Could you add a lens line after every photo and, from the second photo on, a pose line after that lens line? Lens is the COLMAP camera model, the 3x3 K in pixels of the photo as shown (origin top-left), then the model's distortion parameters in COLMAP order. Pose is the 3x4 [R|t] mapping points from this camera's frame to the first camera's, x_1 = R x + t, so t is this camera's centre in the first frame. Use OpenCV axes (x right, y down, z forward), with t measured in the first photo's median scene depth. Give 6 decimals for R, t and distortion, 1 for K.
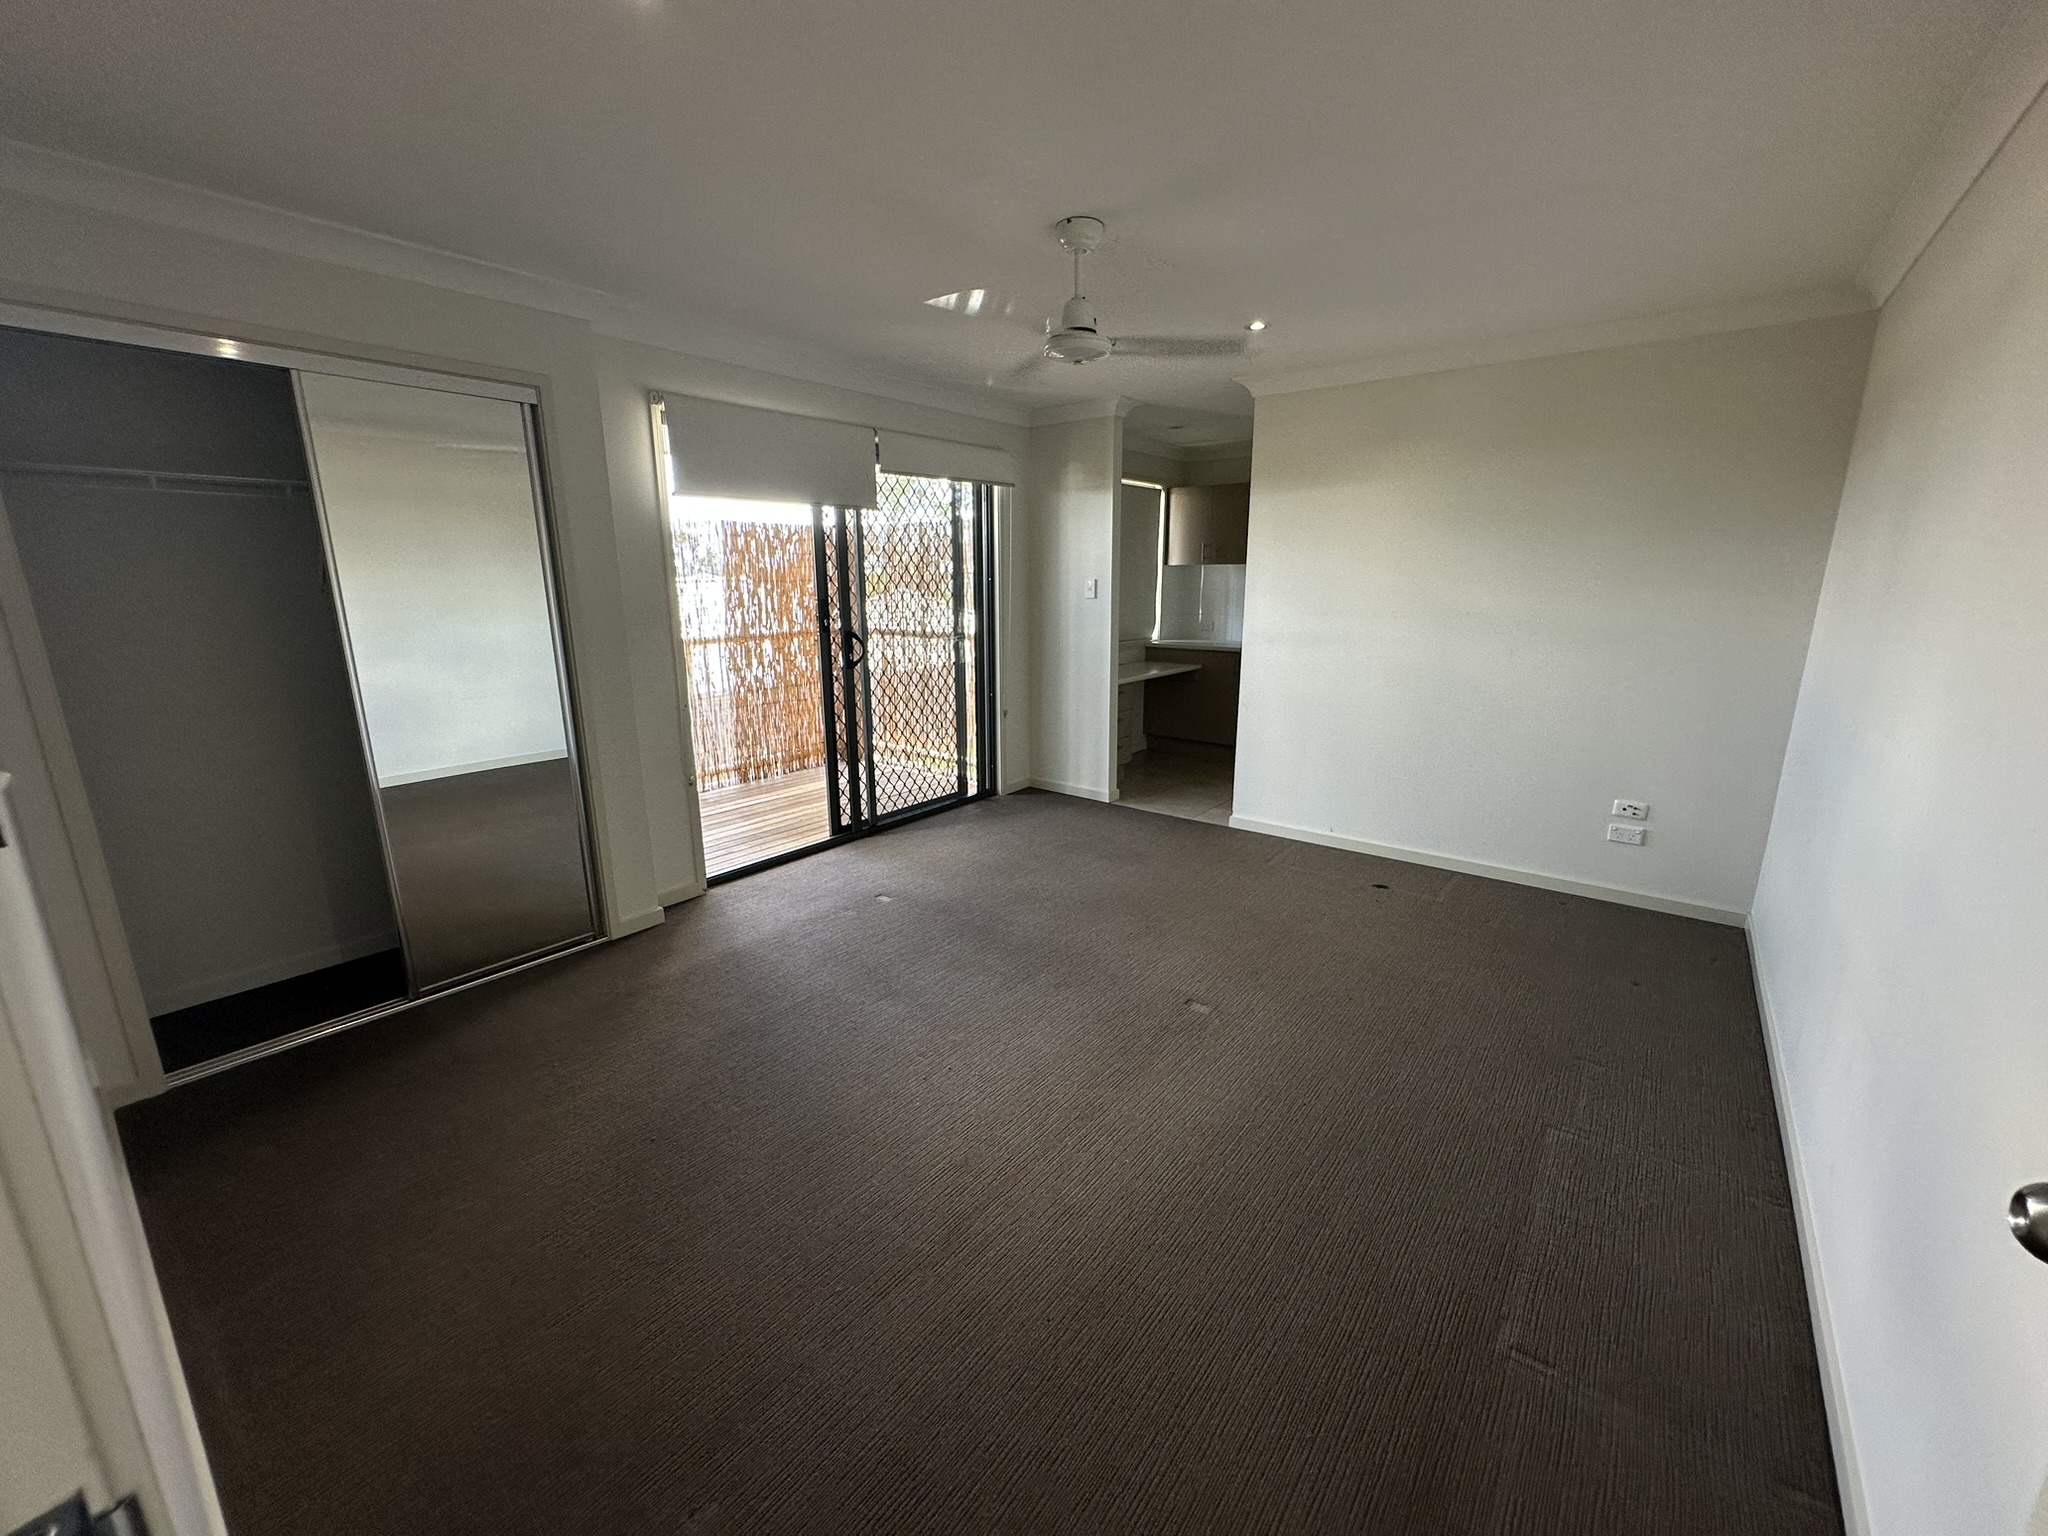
lens RADIAL K [[815.2, 0, 1024.0], [0, 815.2, 768.0], [0, 0, 1]] dist [-0.006867, 0.000083]
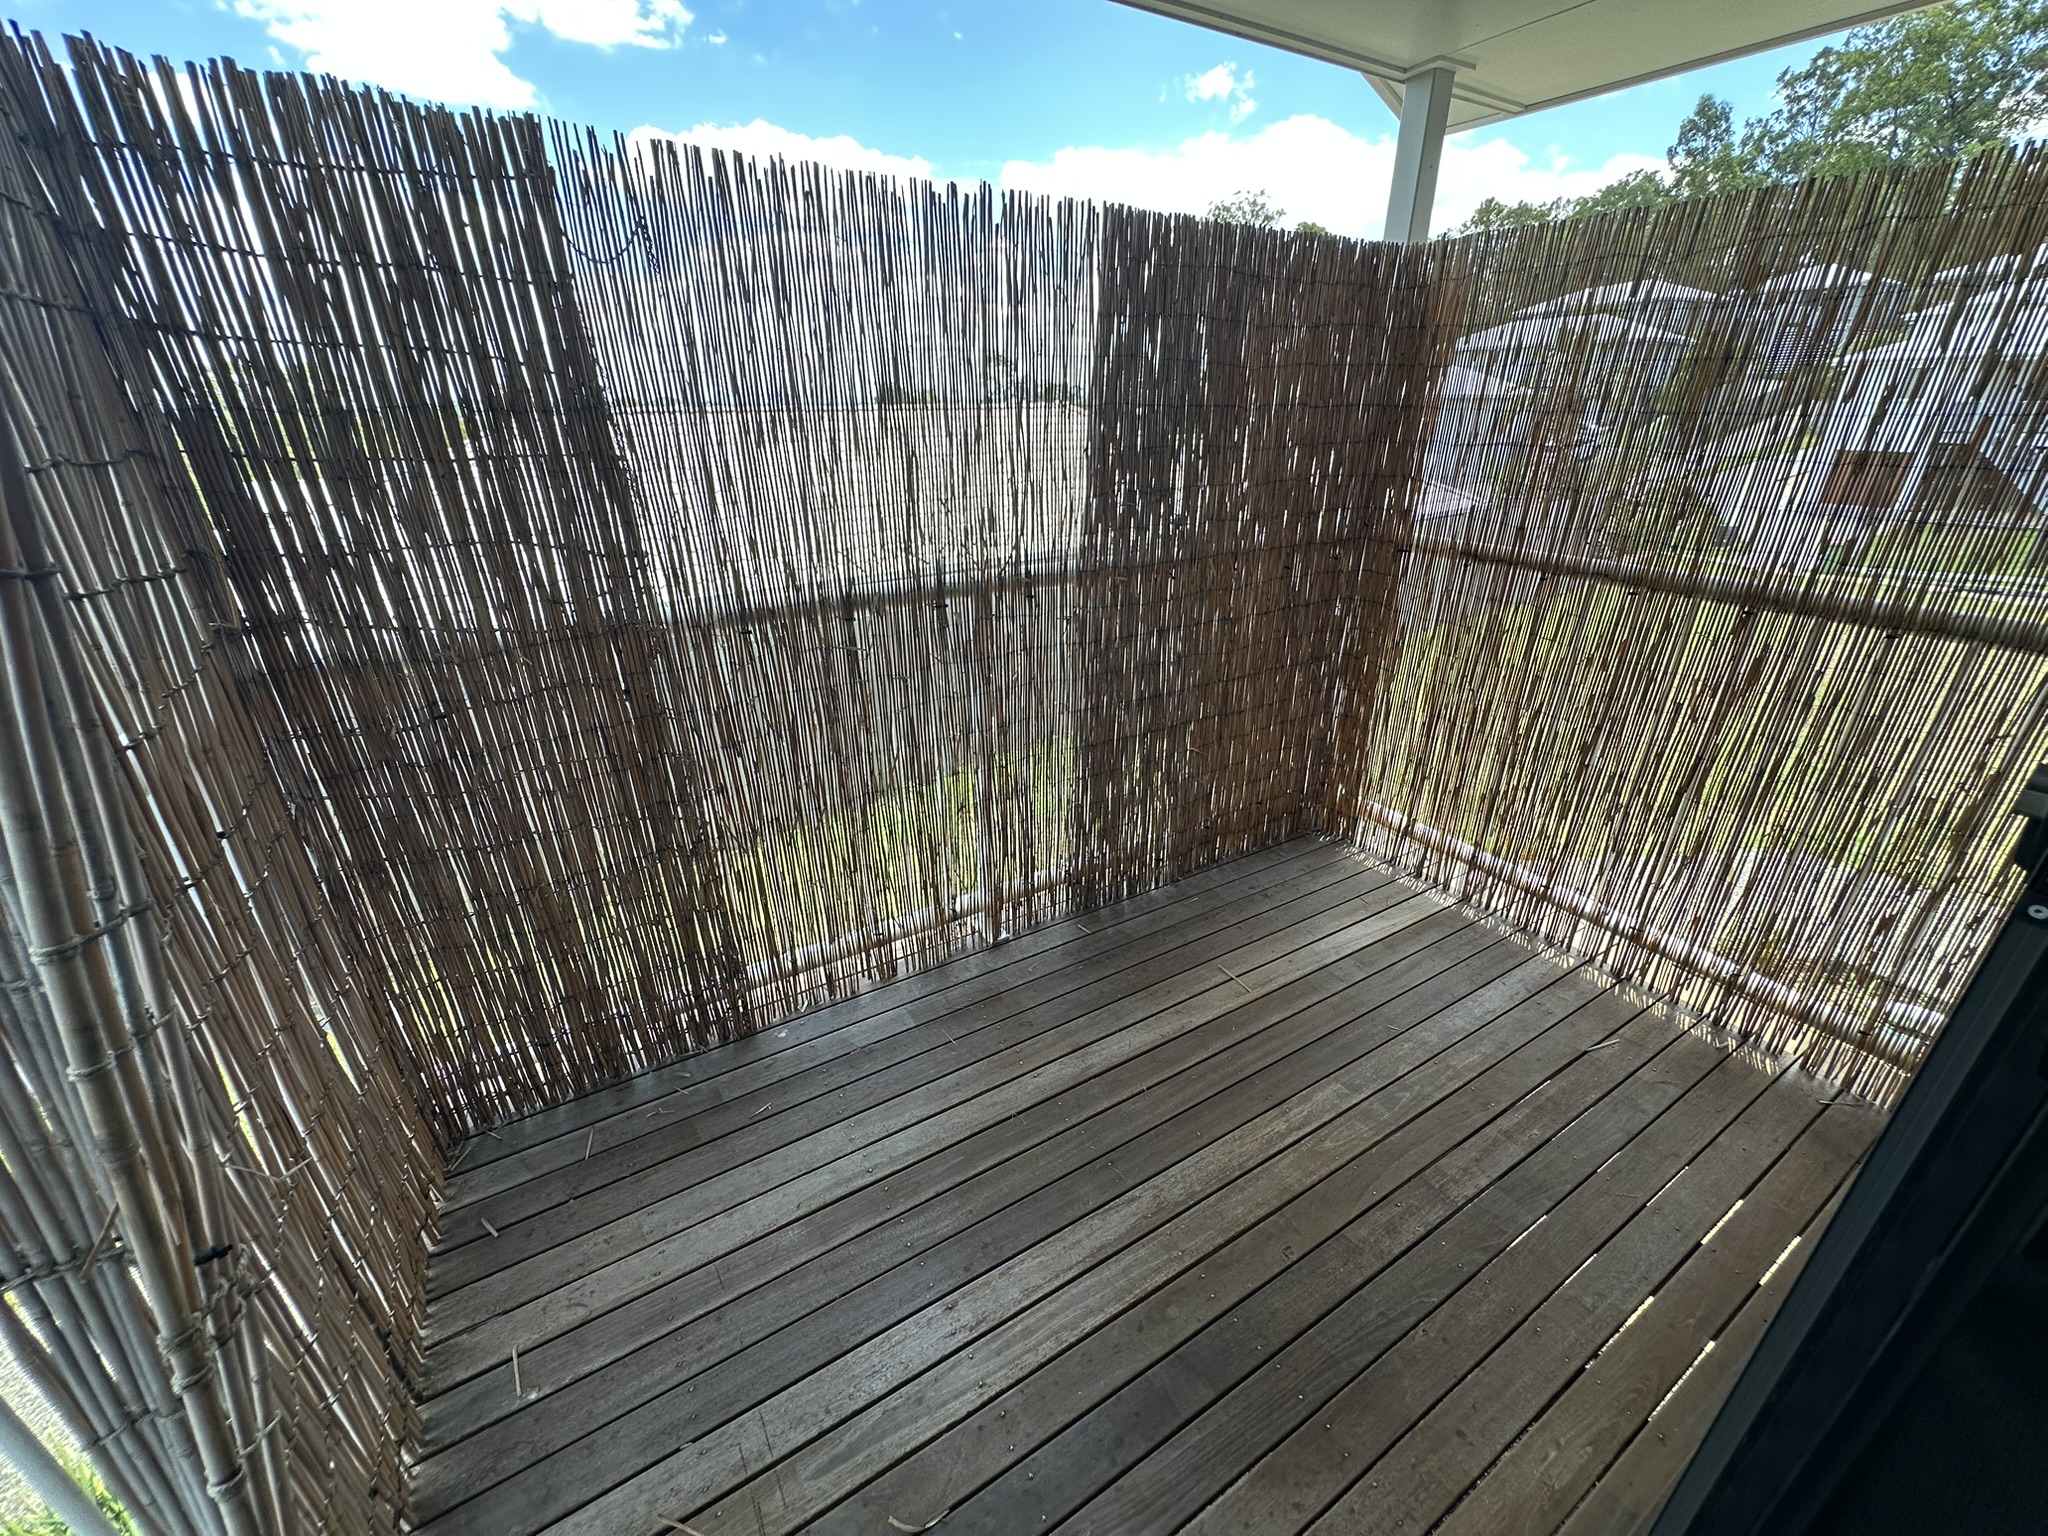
lens RADIAL K [[815.2, 0, 1024.0], [0, 815.2, 768.0], [0, 0, 1]] dist [-0.006867, 0.000083]
pose [[0.937081, 0.145443, -0.317372, -0.264250], [-0.081040, 0.974877, 0.207479, -0.148268], [0.339575, -0.168705, 0.925326, 0.645006]]
